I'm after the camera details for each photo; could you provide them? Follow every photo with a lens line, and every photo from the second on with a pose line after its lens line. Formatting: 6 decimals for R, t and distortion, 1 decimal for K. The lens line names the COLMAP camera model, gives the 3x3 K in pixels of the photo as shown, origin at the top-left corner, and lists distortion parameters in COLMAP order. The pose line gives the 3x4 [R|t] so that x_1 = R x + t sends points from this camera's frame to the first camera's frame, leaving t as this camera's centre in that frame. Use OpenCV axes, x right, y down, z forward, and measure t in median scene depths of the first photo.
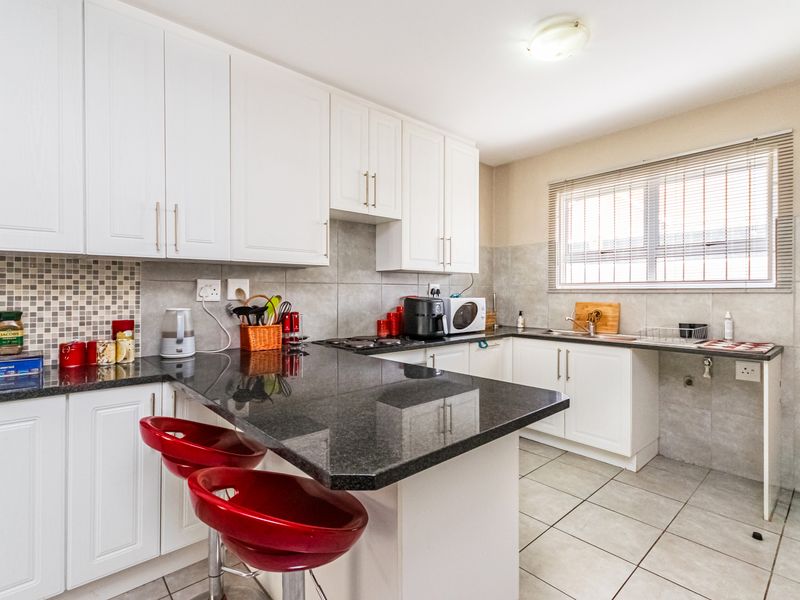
lens RADIAL K [[398.2, 0, 425.2], [0, 398.2, 293.1], [0, 0, 1]] dist [0.014874, 0.000096]
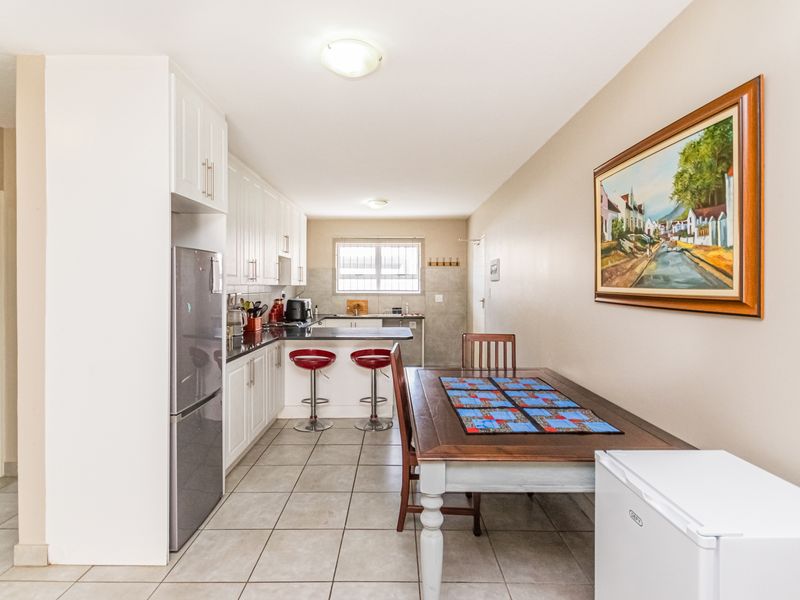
lens RADIAL K [[398.2, 0, 395.7], [0, 398.2, 287.4], [0, 0, 1]] dist [0.014874, 0.000096]
pose [[0.677693, -0.005902, 0.735321, -1.096272], [0.001728, 0.999978, 0.006434, -0.061260], [-0.735343, -0.003090, 0.677688, -0.631736]]
